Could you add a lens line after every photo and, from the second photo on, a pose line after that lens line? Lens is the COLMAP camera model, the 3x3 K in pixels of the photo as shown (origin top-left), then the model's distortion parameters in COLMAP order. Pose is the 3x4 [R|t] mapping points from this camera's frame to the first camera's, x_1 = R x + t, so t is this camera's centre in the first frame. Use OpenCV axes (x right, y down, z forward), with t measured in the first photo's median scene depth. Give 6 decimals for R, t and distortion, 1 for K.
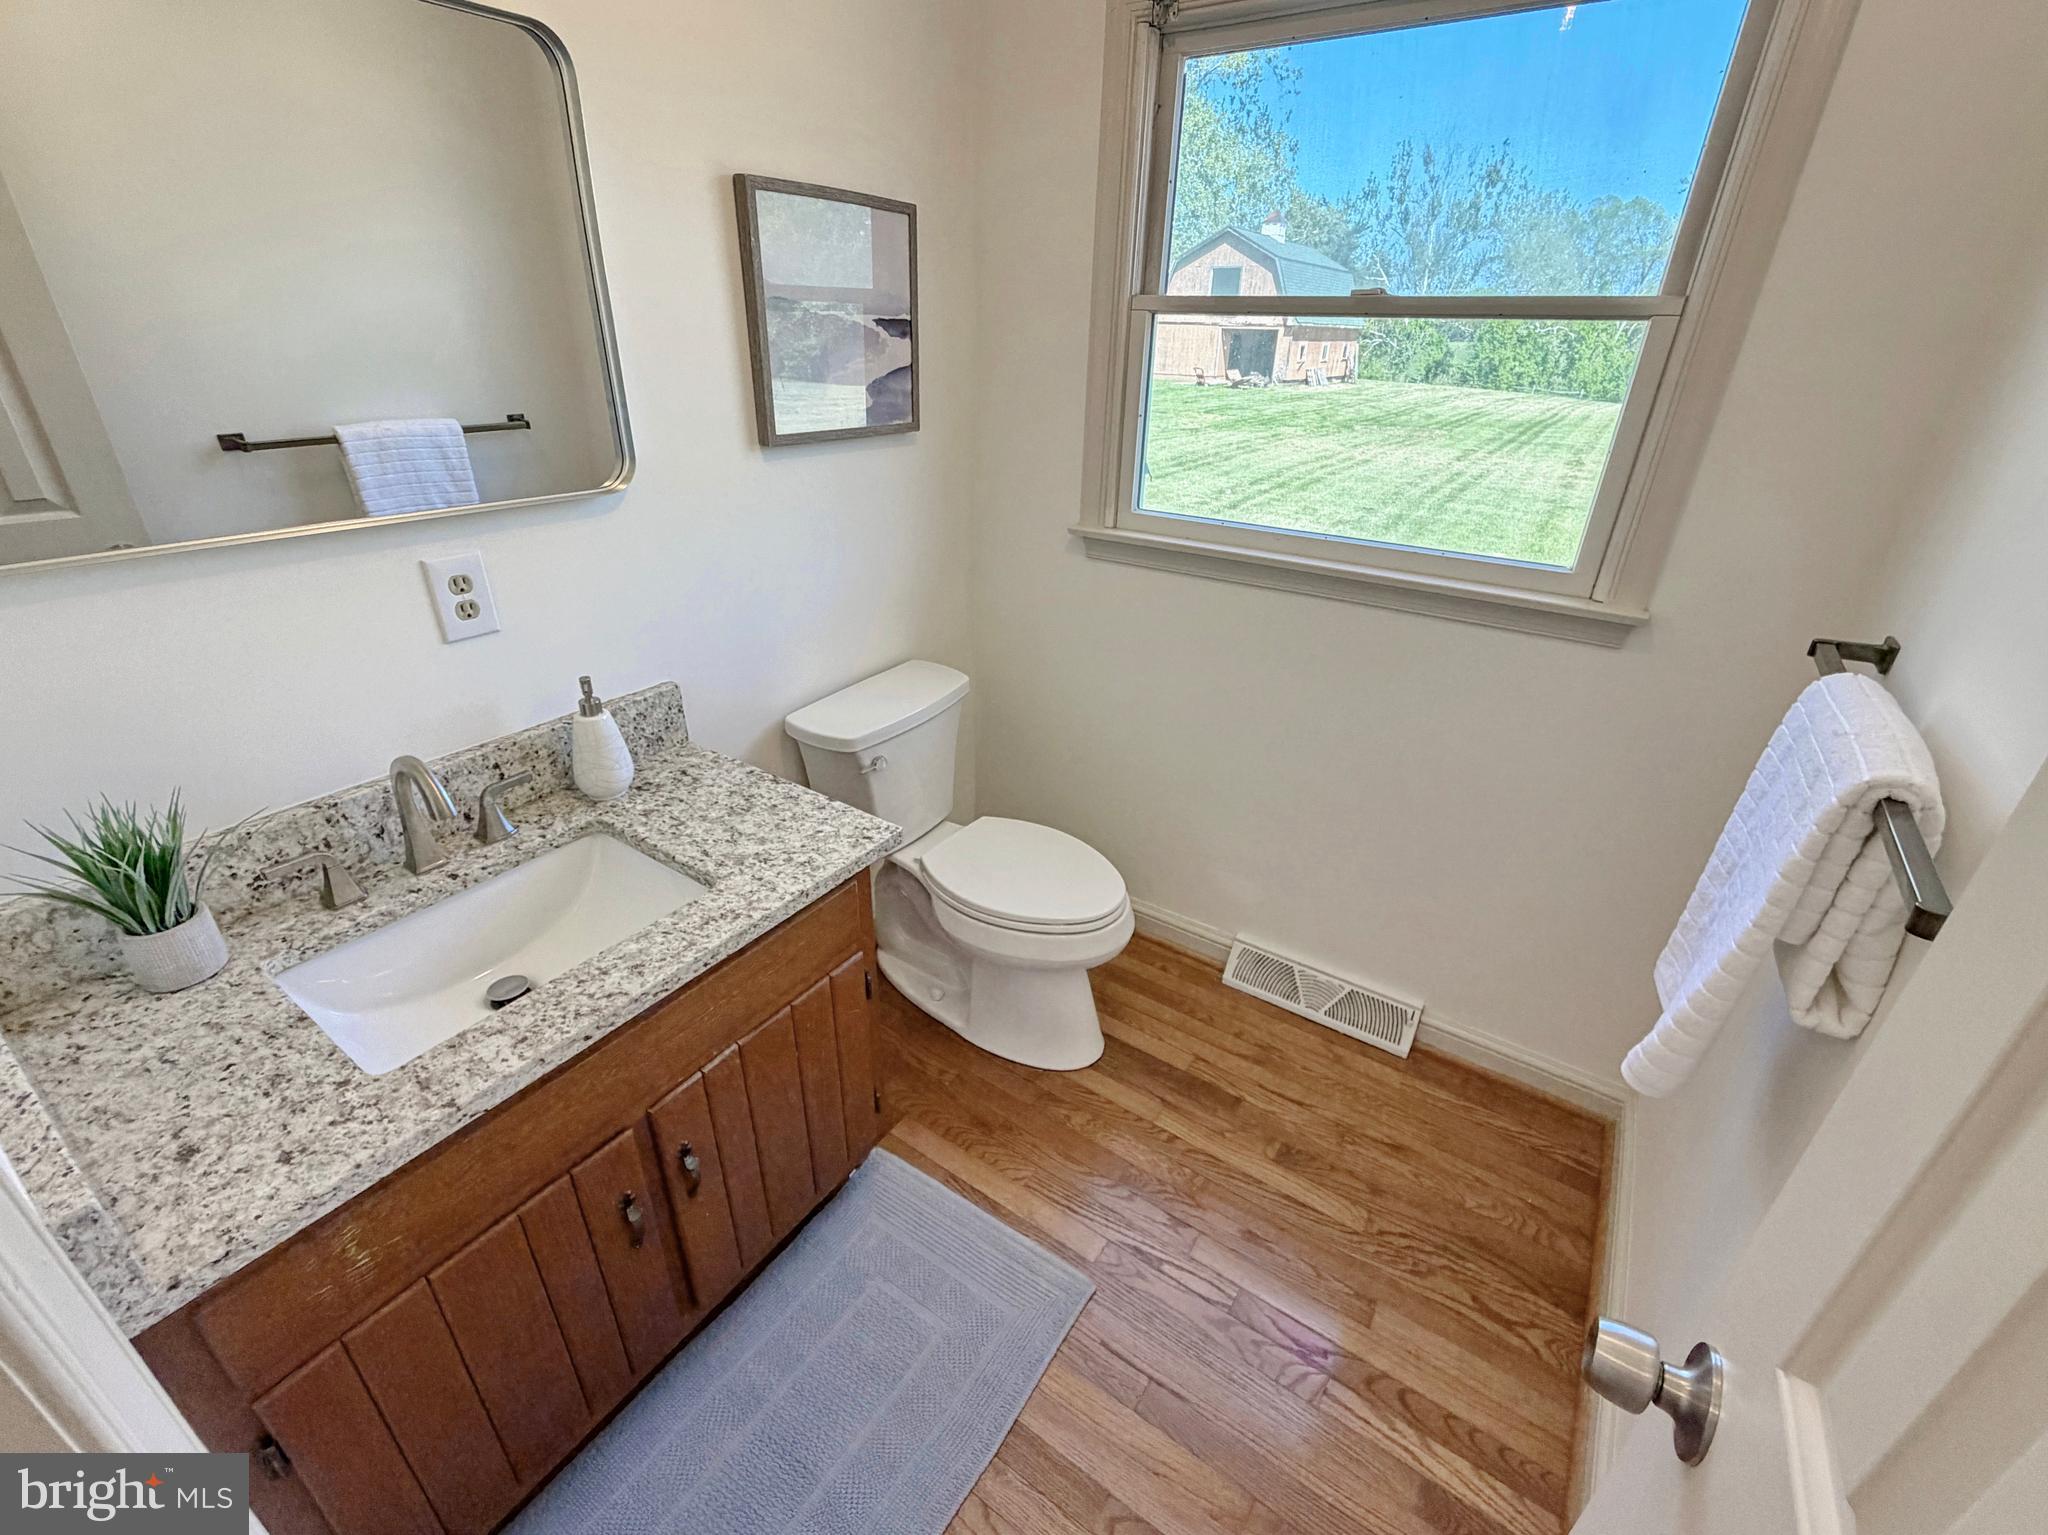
lens RADIAL K [[828.3, 0, 965.2], [0, 828.3, 746.7], [0, 0, 1]] dist [-0.000394, 0.000245]
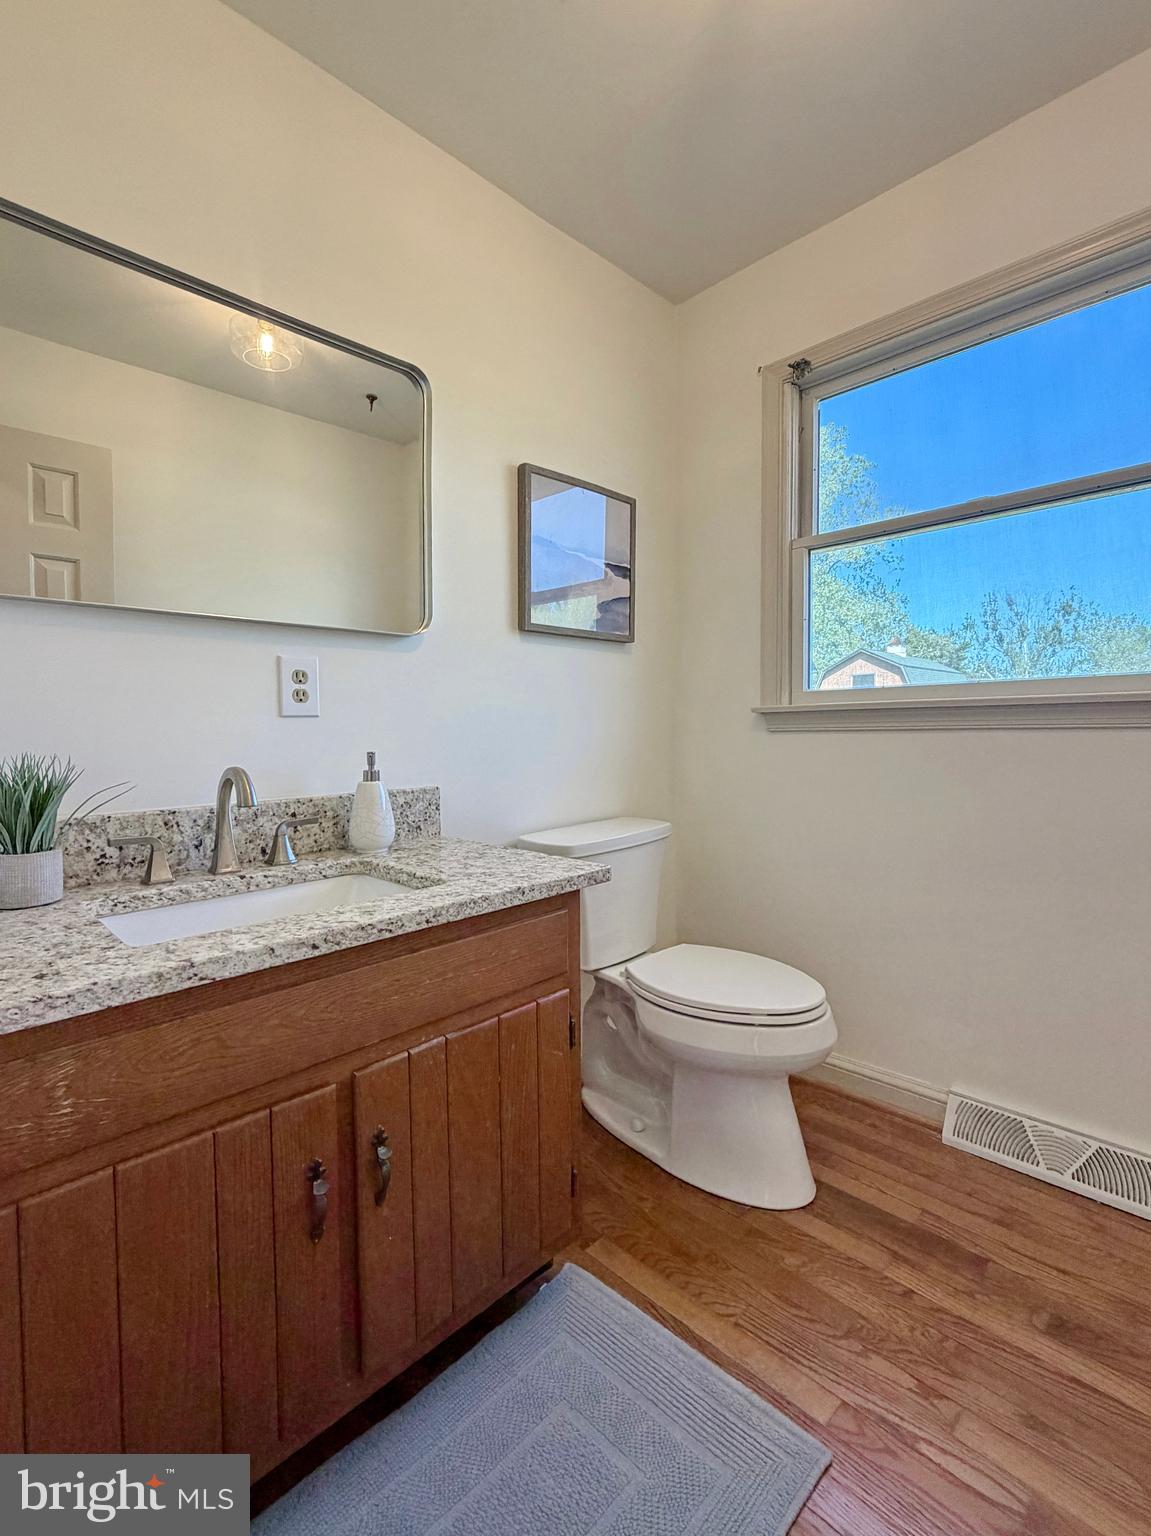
lens RADIAL K [[650.6, 0, 550.5], [0, 650.6, 769.5], [0, 0, 1]] dist [-0.001296, 0.000978]
pose [[0.984038, 0.004521, -0.177899, 0.000252], [-0.074101, 0.919300, -0.386519, 0.280711], [0.161795, 0.393532, 0.904961, 0.115566]]
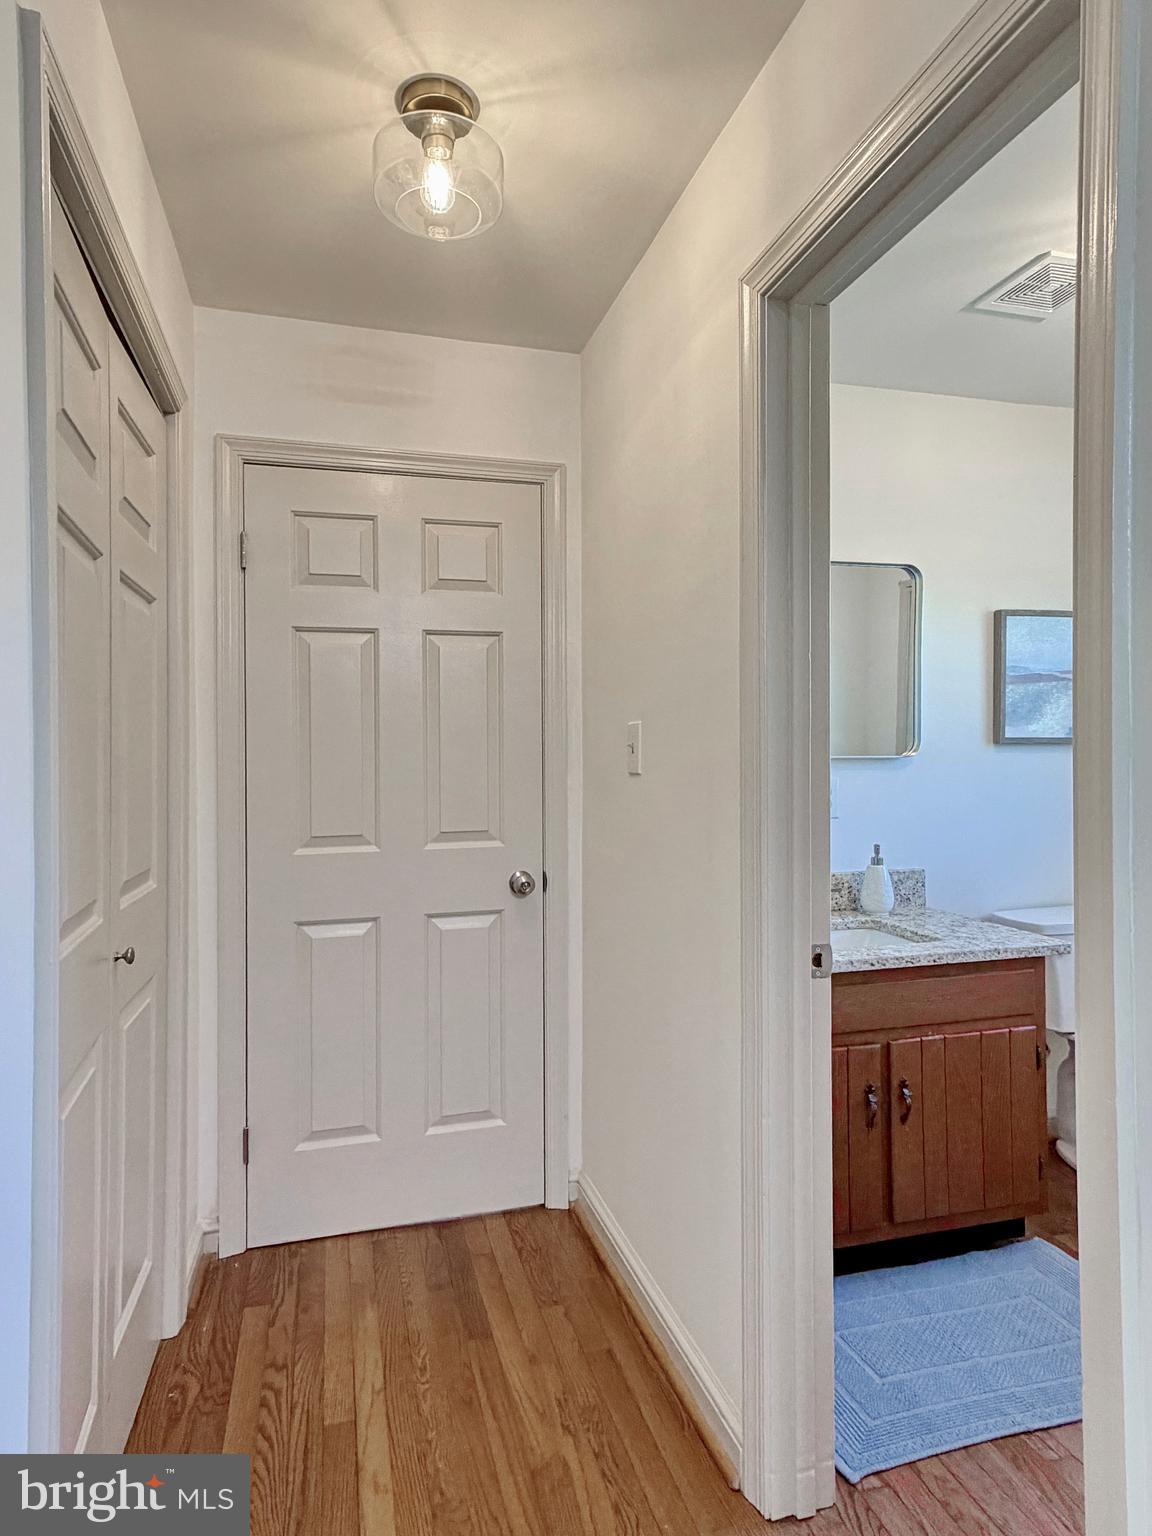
lens RADIAL K [[772.7, 0, 569.5], [0, 772.7, 771.1], [0, 0, 1]] dist [0.012238, 0.001325]
pose [[0.751705, -0.001275, -0.659498, 0.155228], [-0.286074, 0.900389, -0.327812, 0.481540], [0.594223, 0.435083, 0.676463, -0.600209]]
